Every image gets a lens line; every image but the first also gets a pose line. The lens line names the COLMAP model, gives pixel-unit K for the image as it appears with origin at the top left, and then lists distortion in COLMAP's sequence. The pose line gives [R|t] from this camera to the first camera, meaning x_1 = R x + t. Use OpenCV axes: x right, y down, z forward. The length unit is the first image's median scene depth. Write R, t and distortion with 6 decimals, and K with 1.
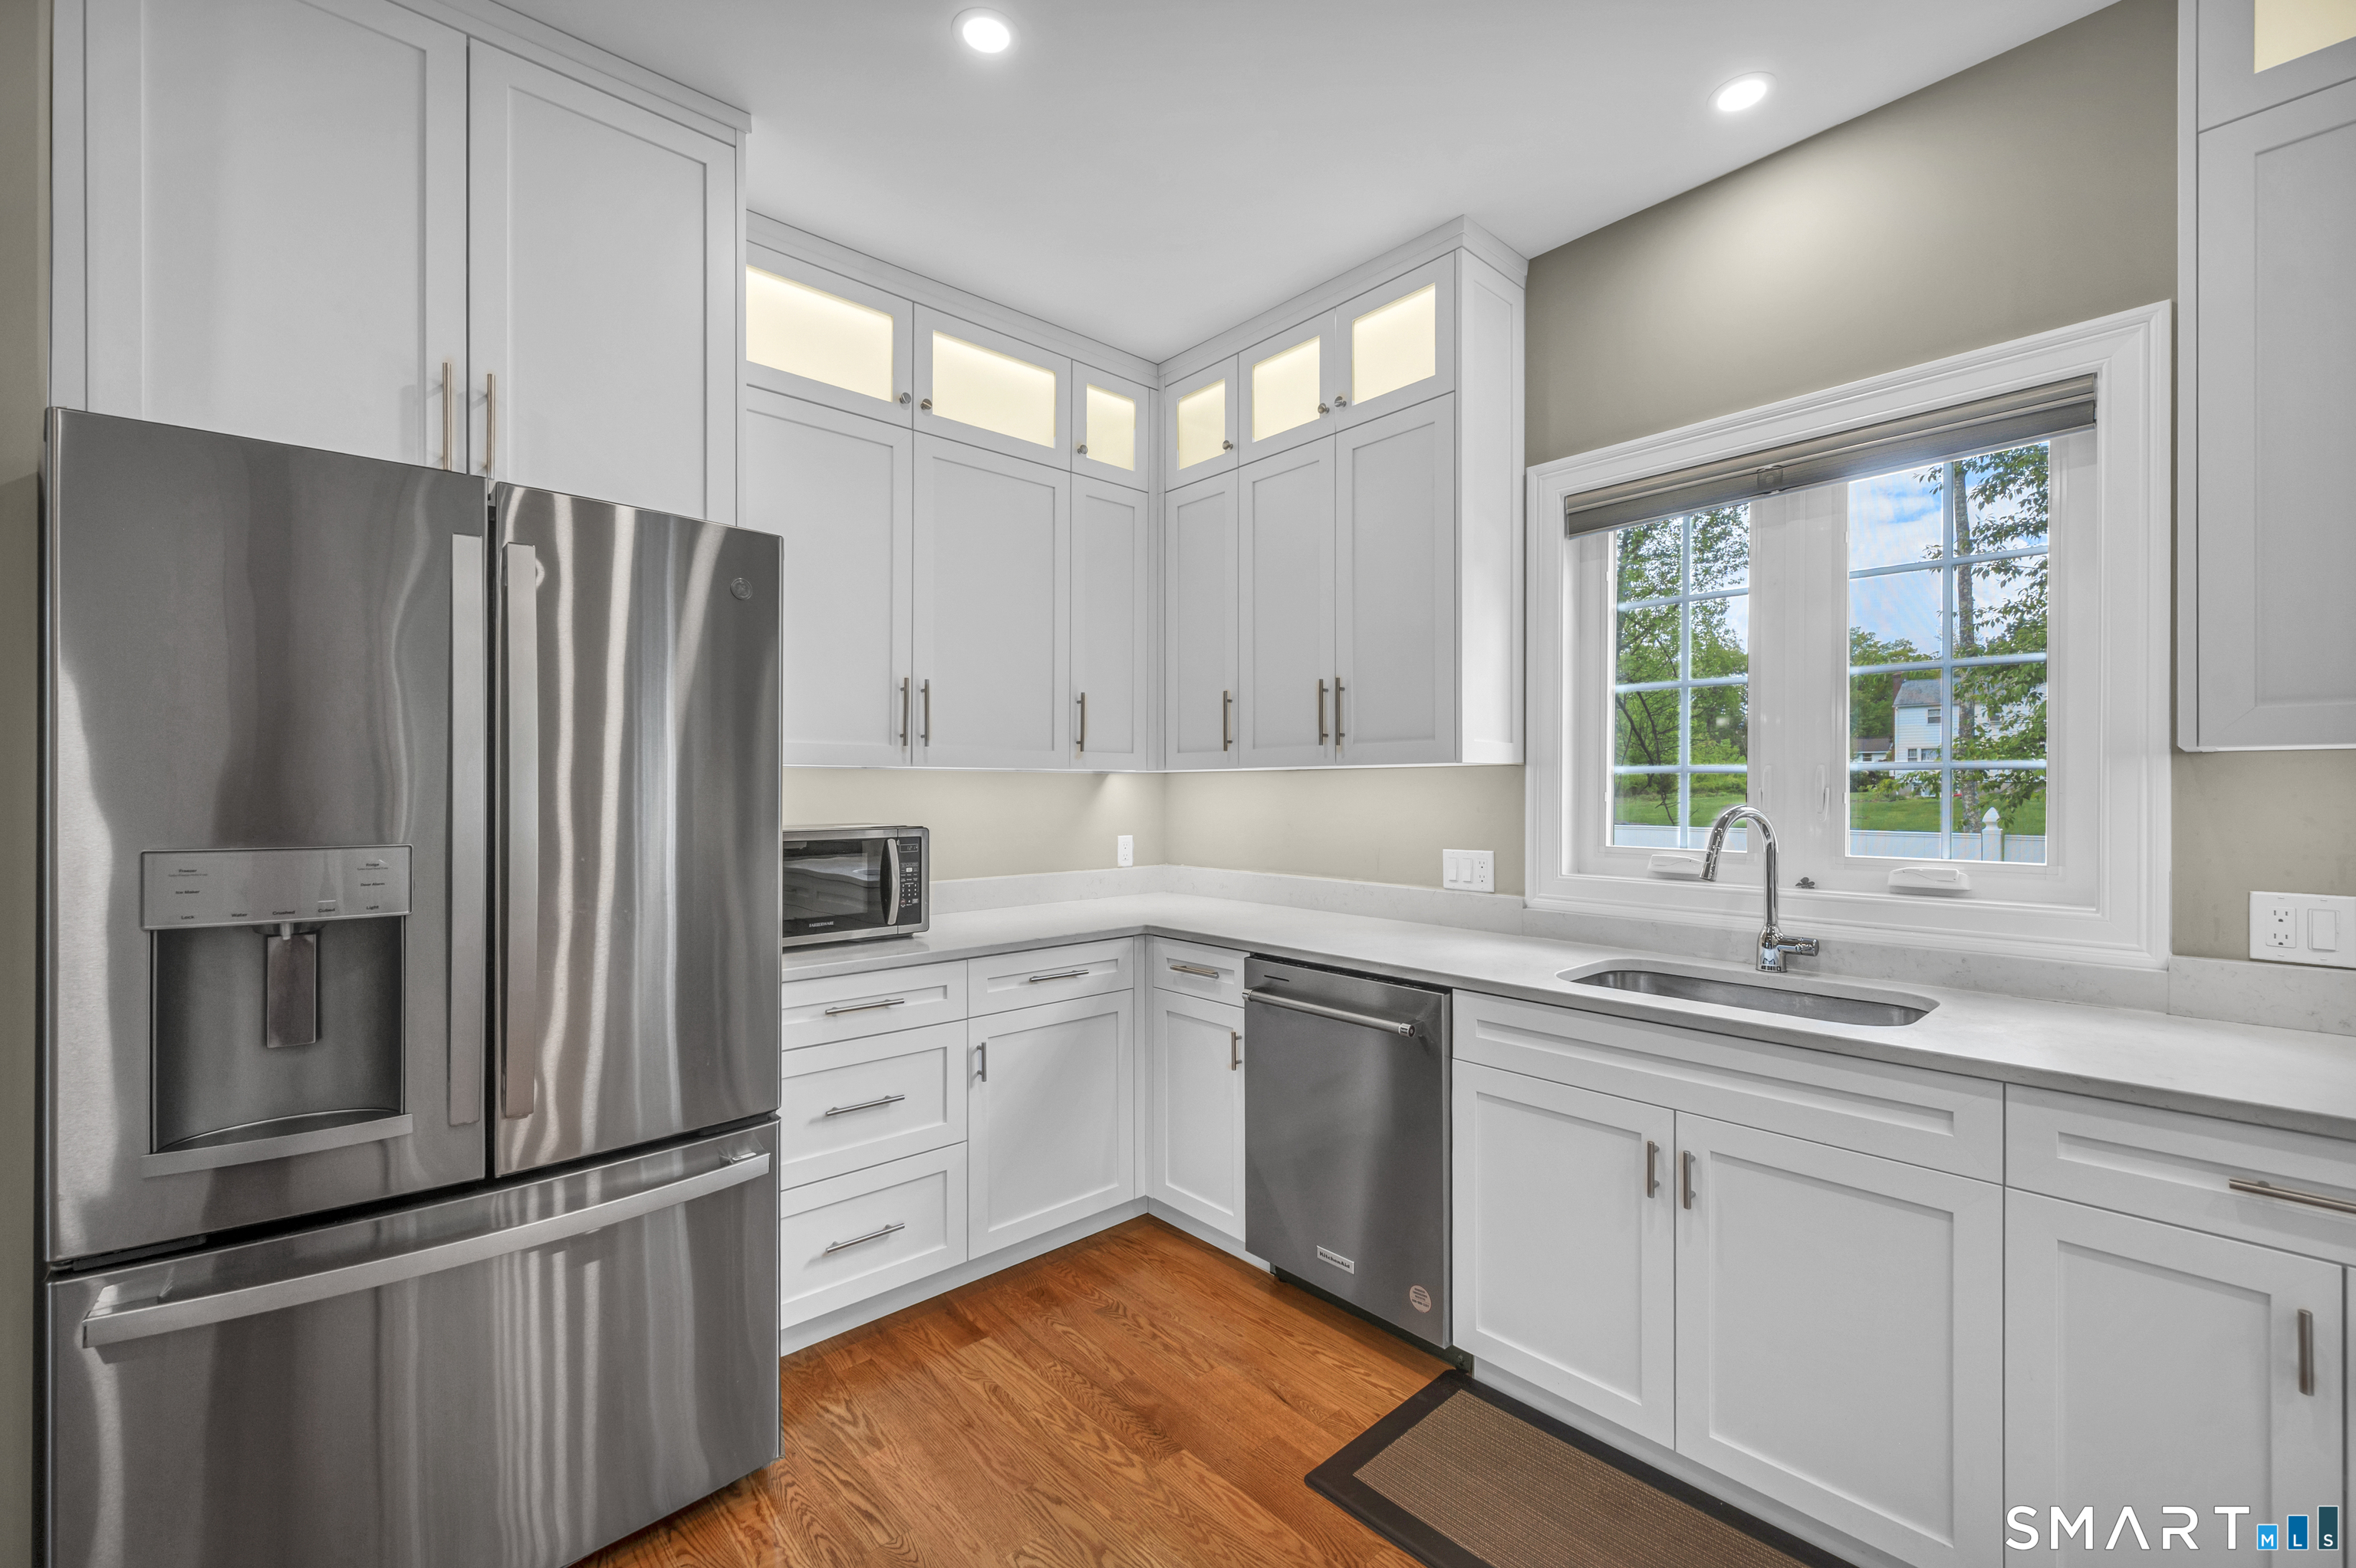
lens RADIAL K [[944.8, 0, 1187.0], [0, 944.8, 785.9], [0, 0, 1]] dist [-0.000644, 0.000017]
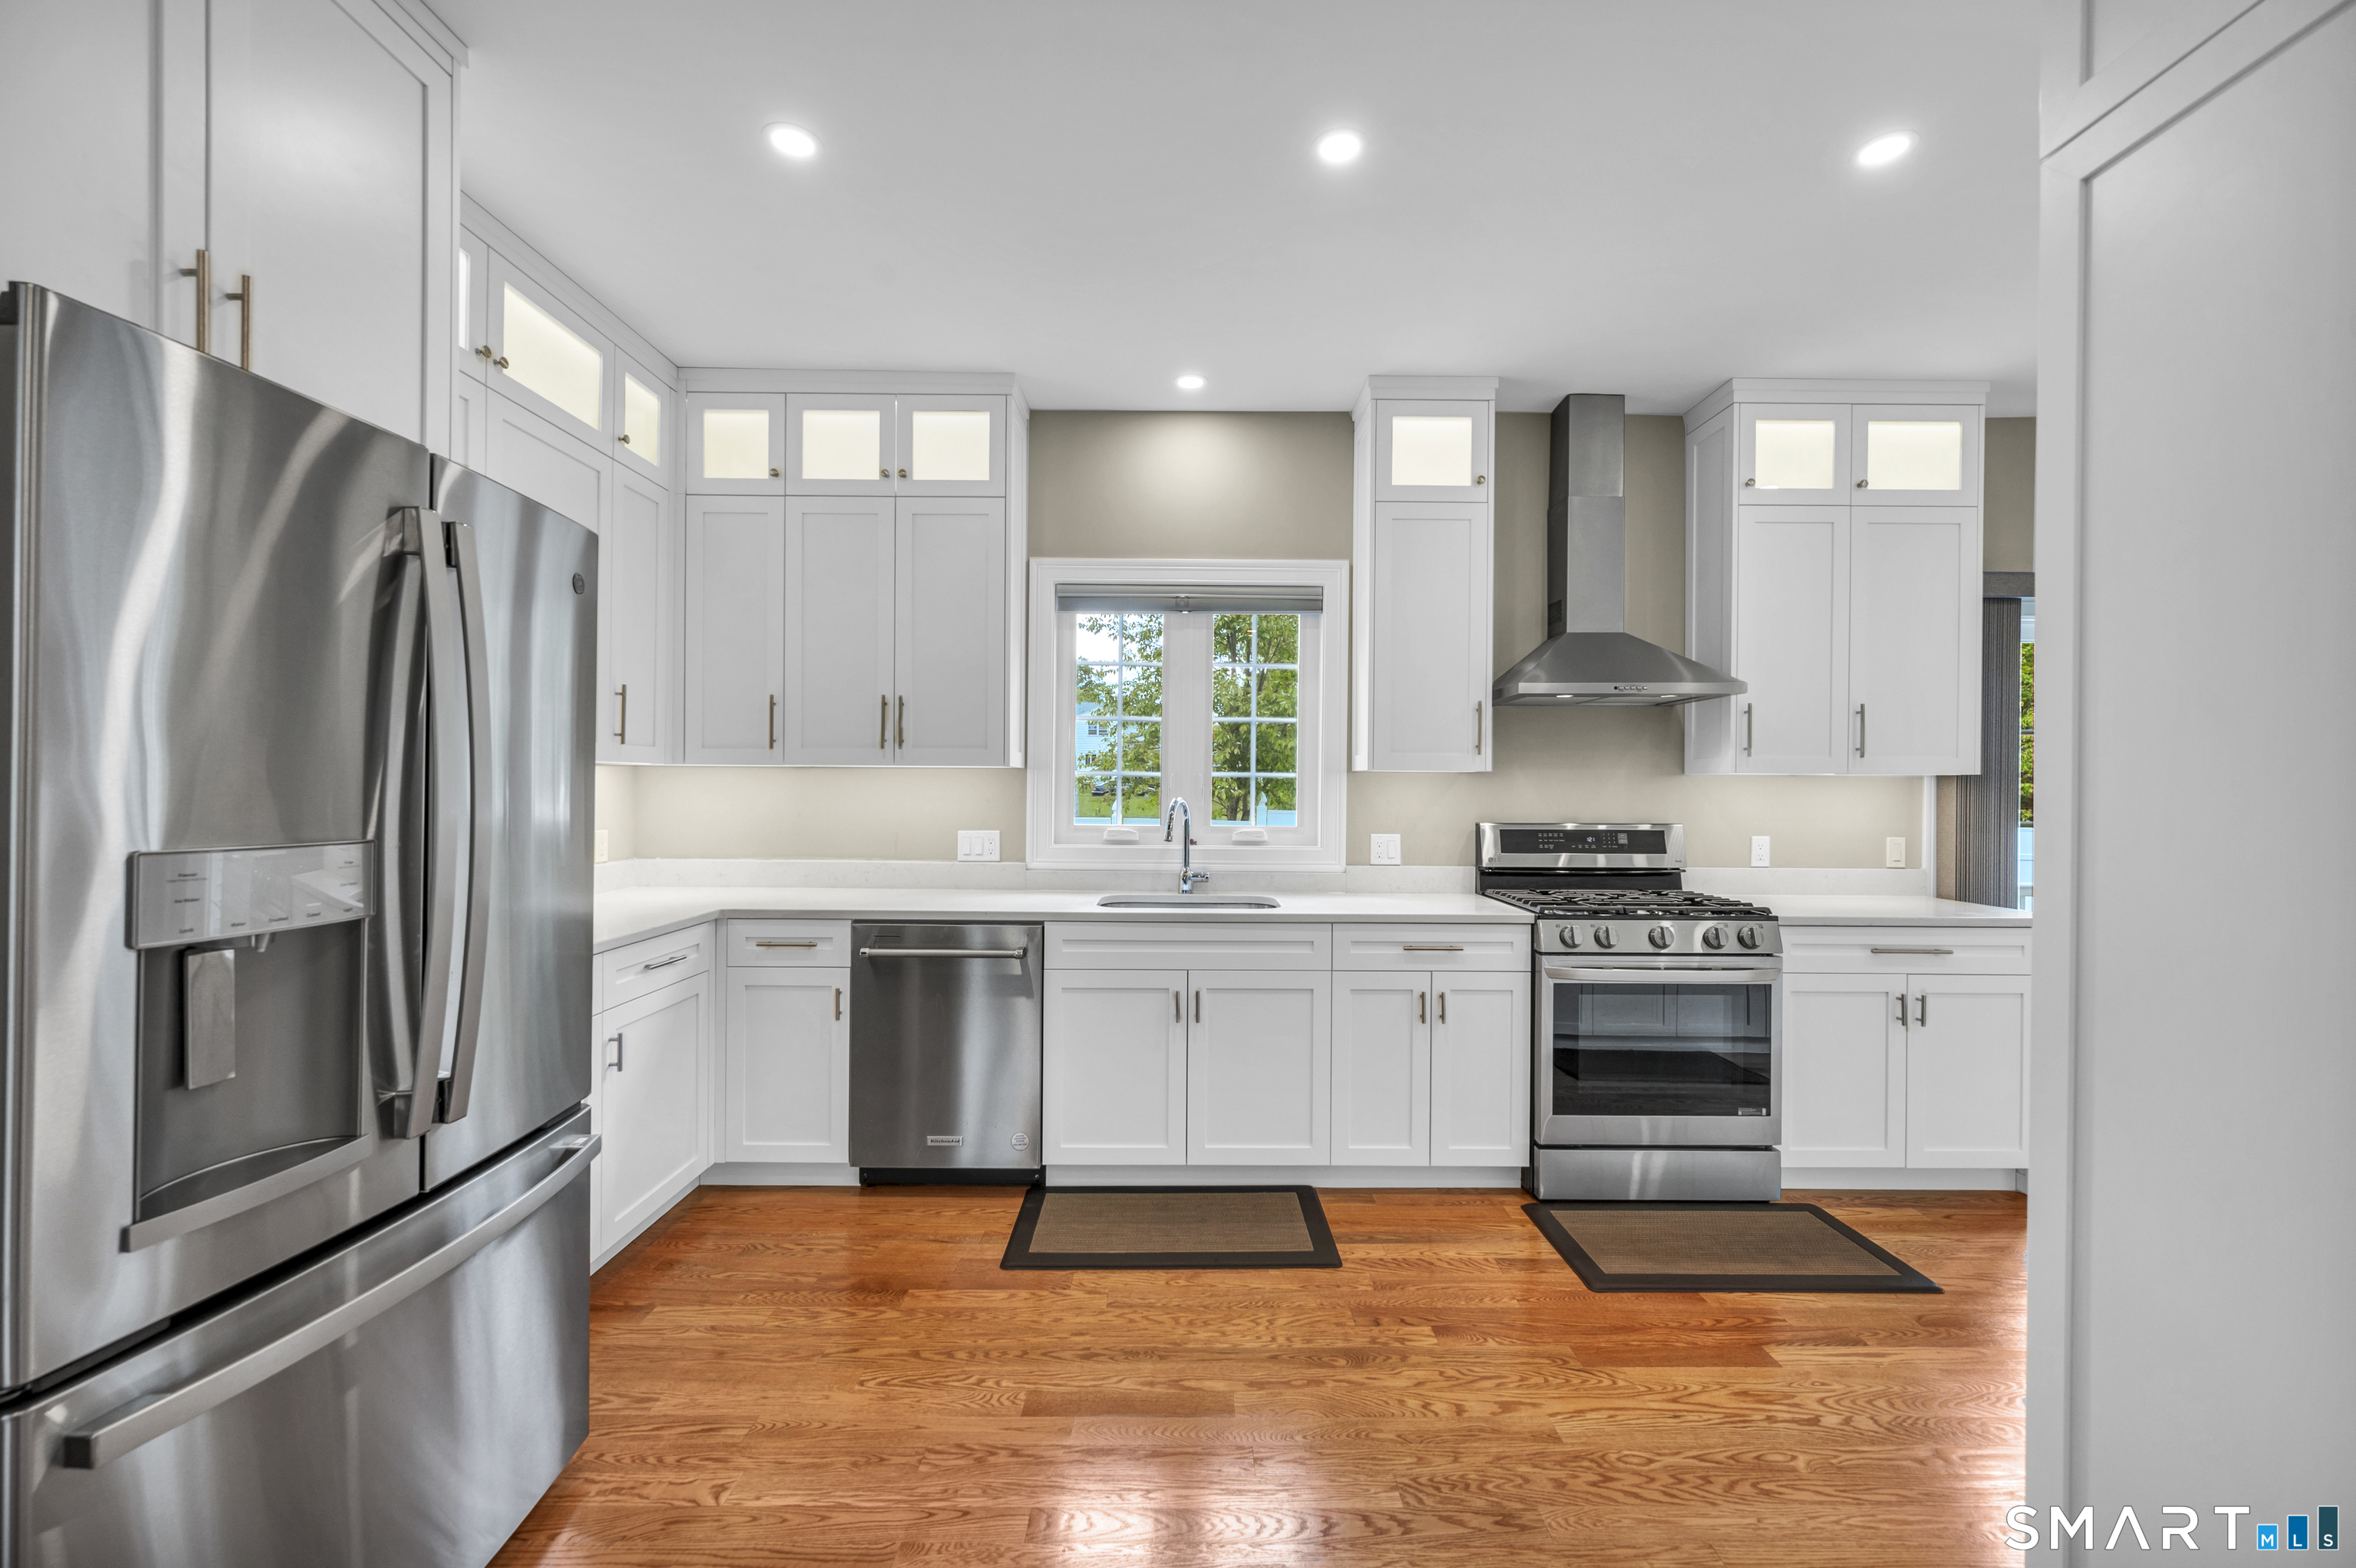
lens RADIAL K [[908.2, 0, 1178.0], [0, 908.2, 784.0], [0, 0, 1]] dist [-0.000879, 0.000122]
pose [[0.682518, 0.008494, 0.730819, -0.515046], [-0.010996, 0.999939, -0.001353, 0.000443], [-0.730786, -0.007113, 0.682570, -0.094440]]
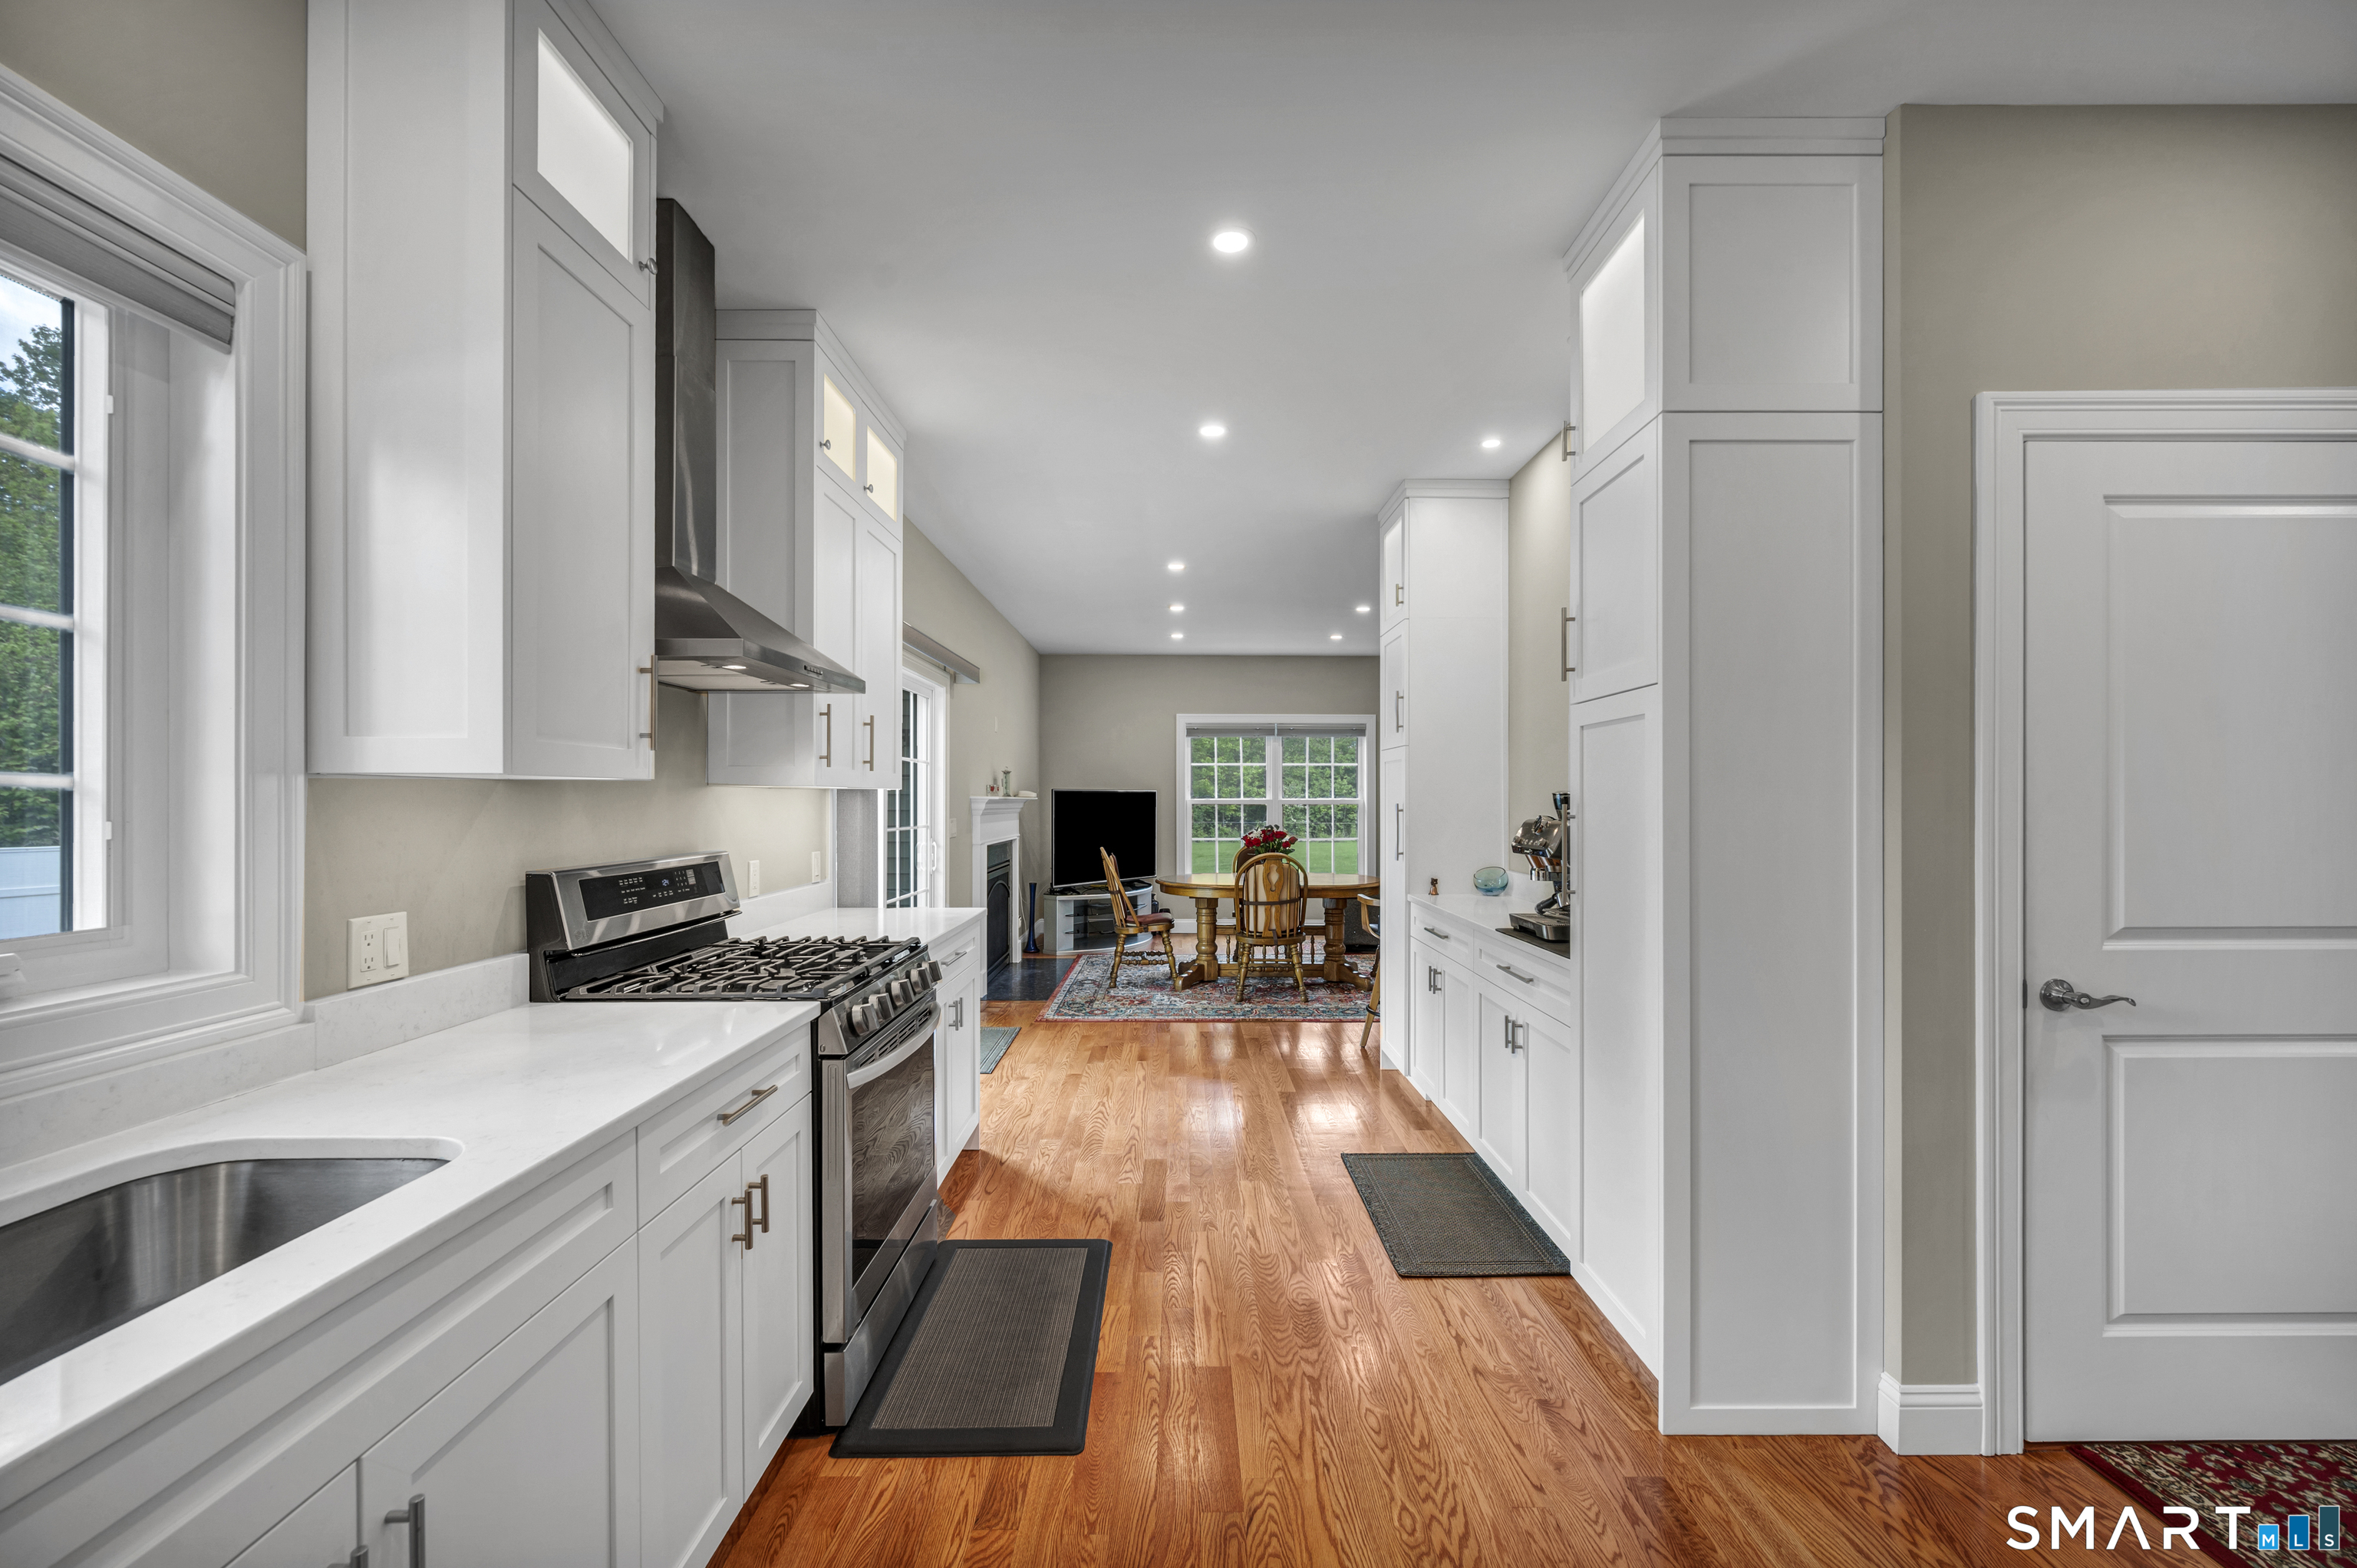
lens RADIAL K [[944.3, 0, 1182.3], [0, 944.3, 802.2], [0, 0, 1]] dist [-0.000463, -0.000126]
pose [[-0.734111, -0.001719, 0.679027, -0.101081], [-0.003894, 0.999991, -0.001677, -0.006065], [-0.679018, -0.003875, -0.734112, 0.754441]]
